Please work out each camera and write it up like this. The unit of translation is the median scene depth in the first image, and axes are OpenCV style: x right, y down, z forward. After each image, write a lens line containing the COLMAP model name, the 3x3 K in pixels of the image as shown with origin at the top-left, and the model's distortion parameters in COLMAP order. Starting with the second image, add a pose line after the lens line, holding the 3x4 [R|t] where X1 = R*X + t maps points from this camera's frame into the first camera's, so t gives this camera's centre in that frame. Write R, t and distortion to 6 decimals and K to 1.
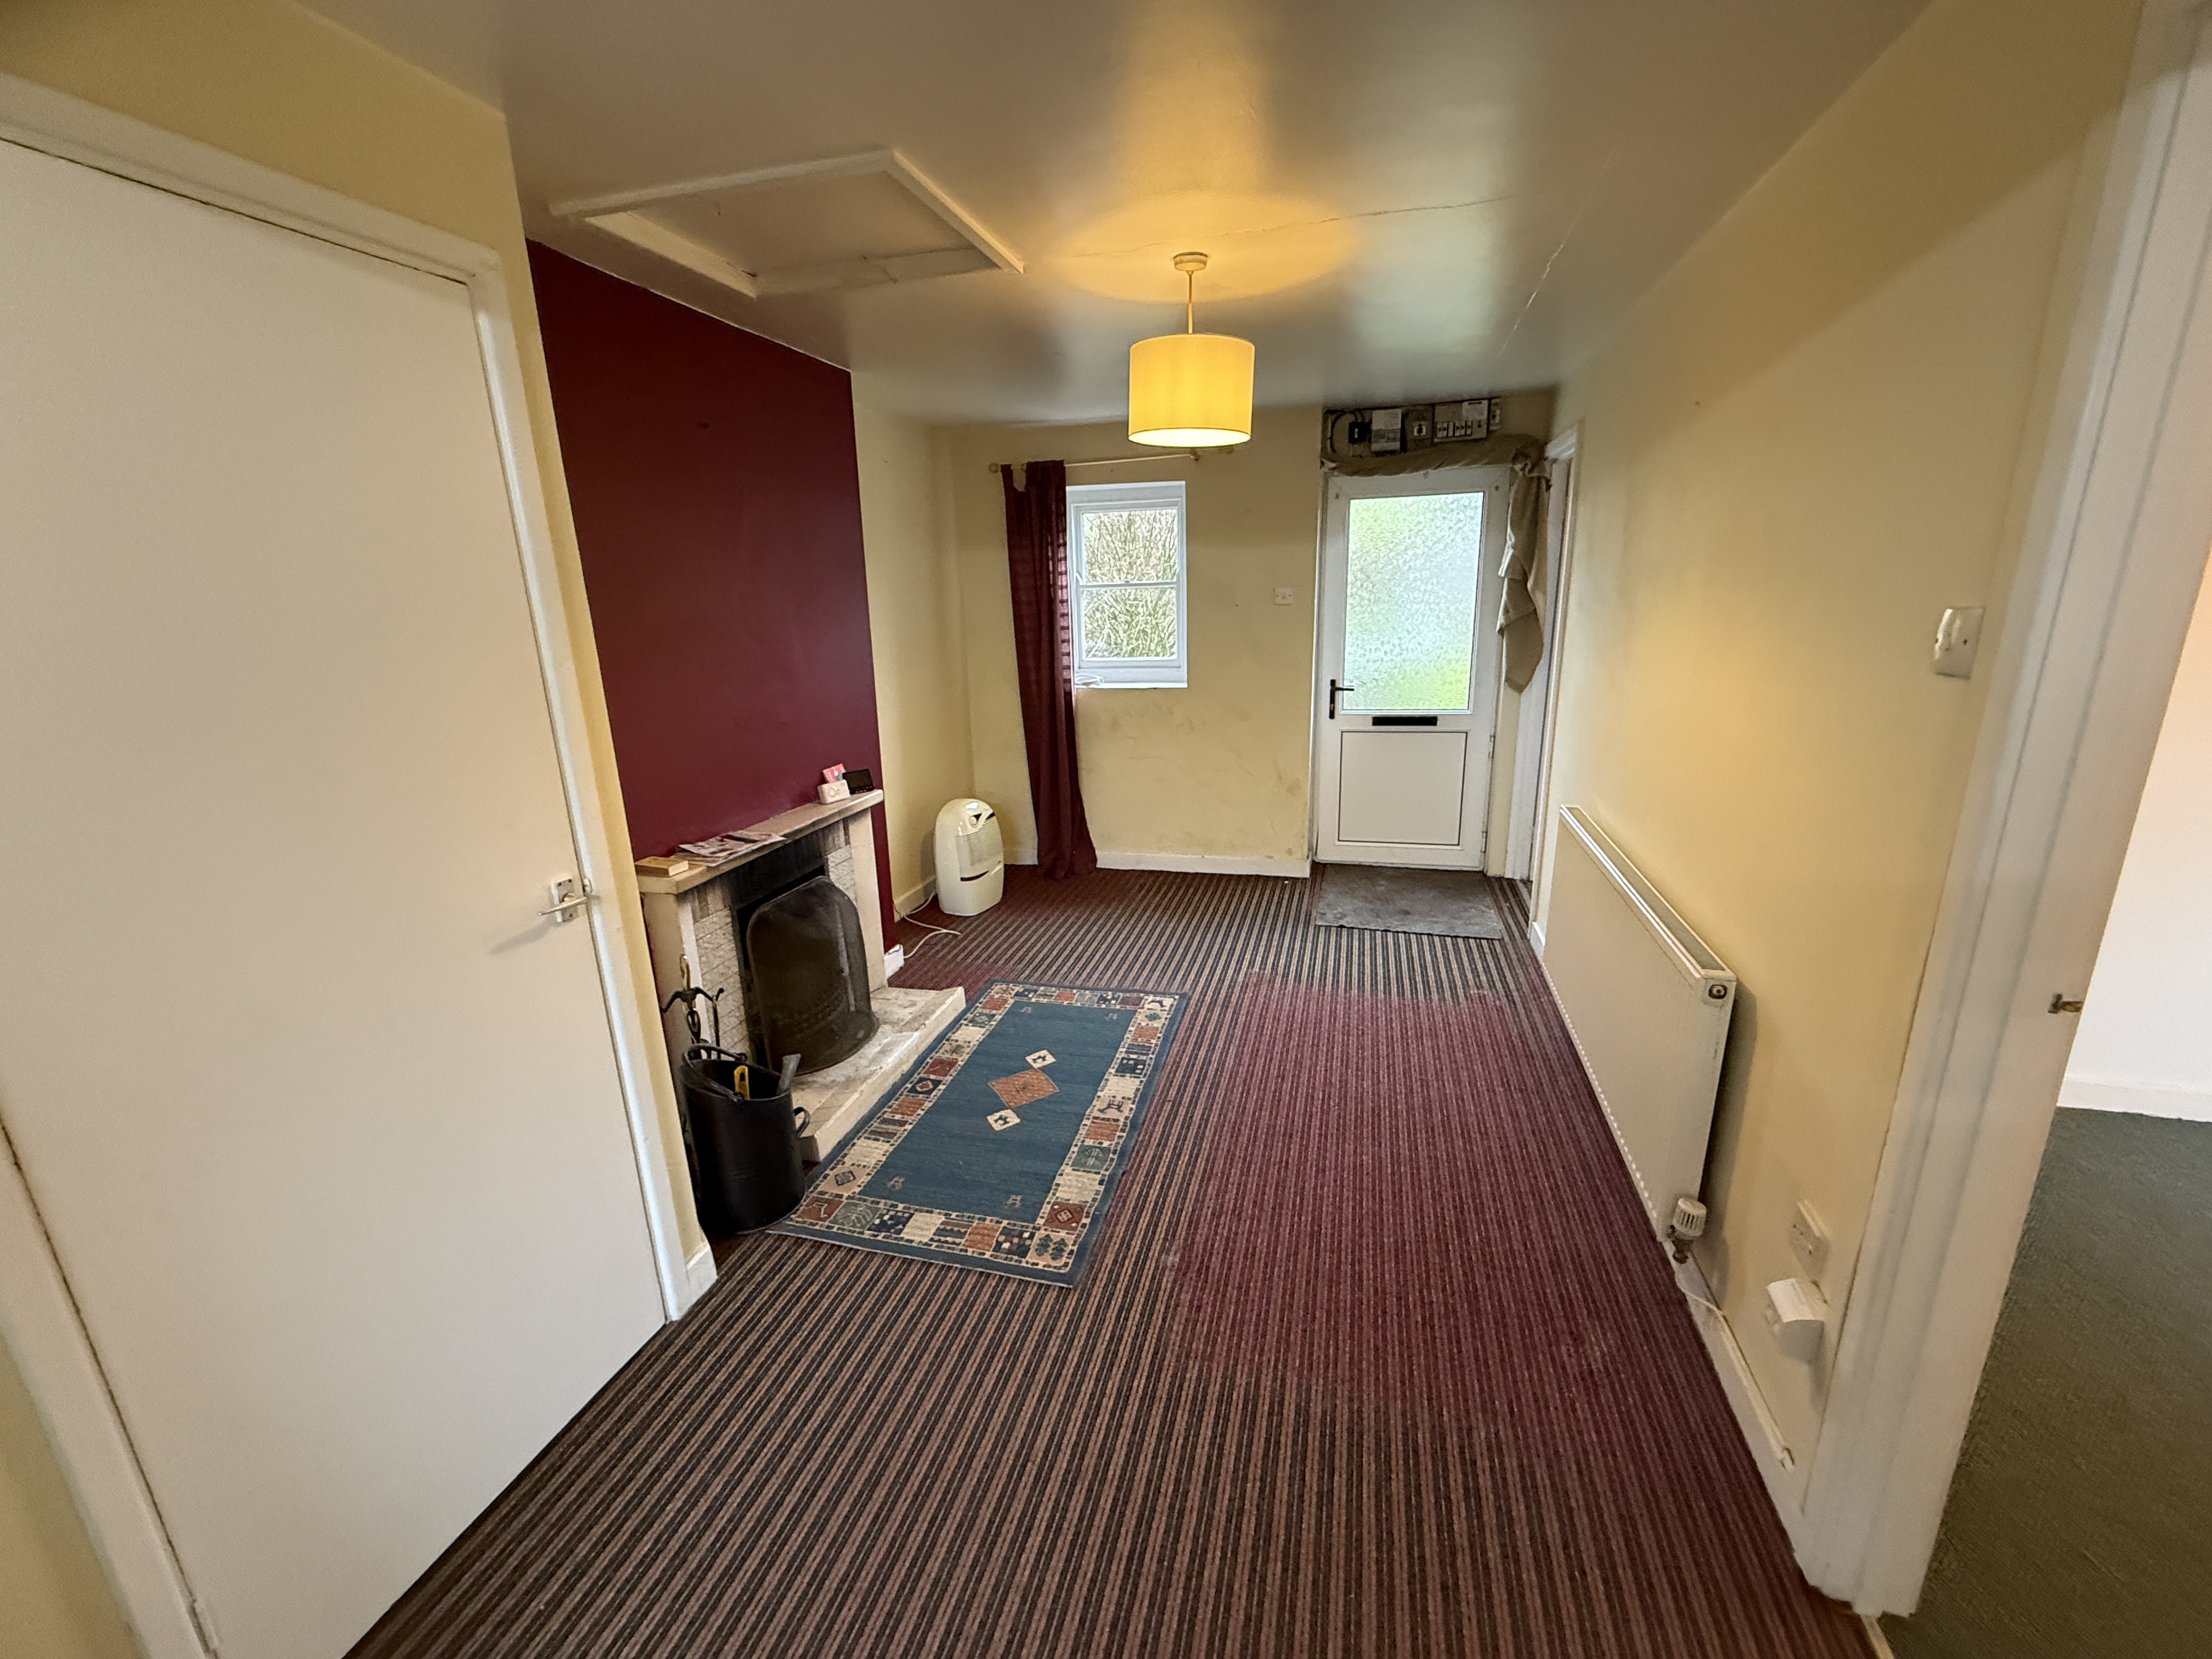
lens RADIAL K [[891.6, 0, 1102.2], [0, 891.6, 828.6], [0, 0, 1]] dist [0.000115, -0.001099]
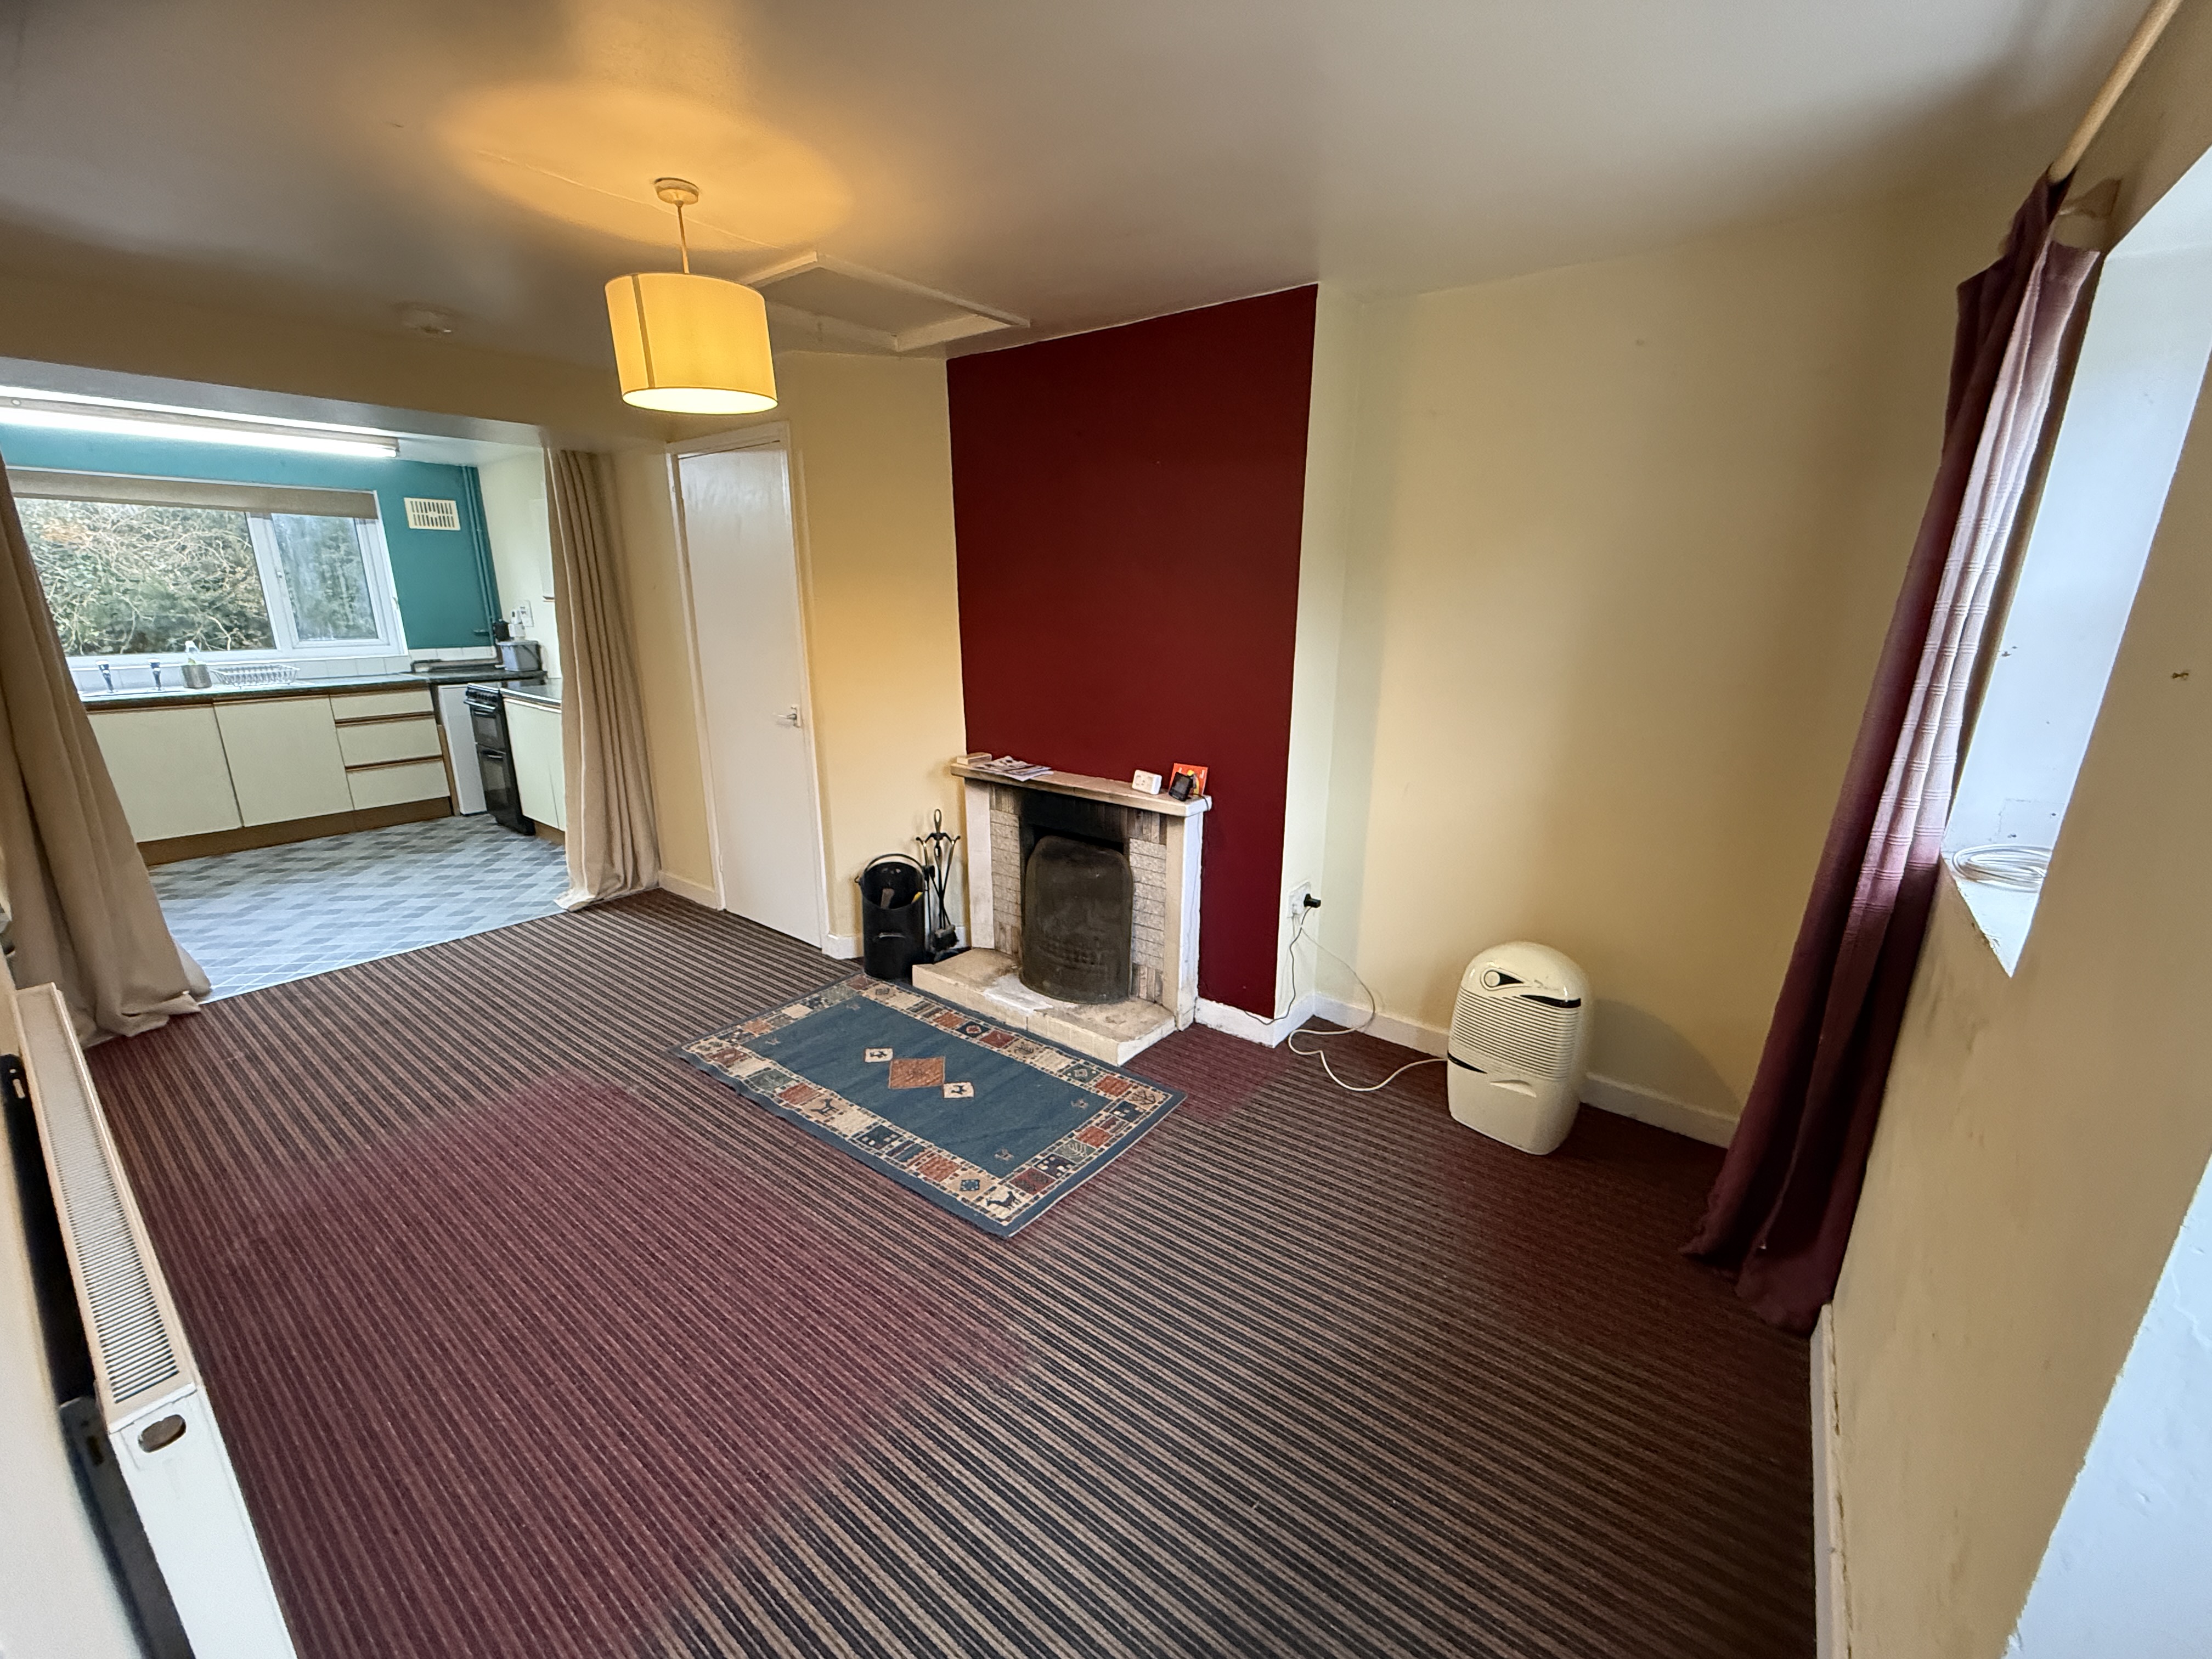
lens RADIAL K [[891.6, 0, 1105.8], [0, 891.6, 828.2], [0, 0, 1]] dist [0.000115, -0.001099]
pose [[-0.363883, 0.269706, -0.891542, 0.615649], [-0.235862, 0.899285, 0.368316, -0.355318], [0.901087, 0.344304, -0.263621, 1.273545]]
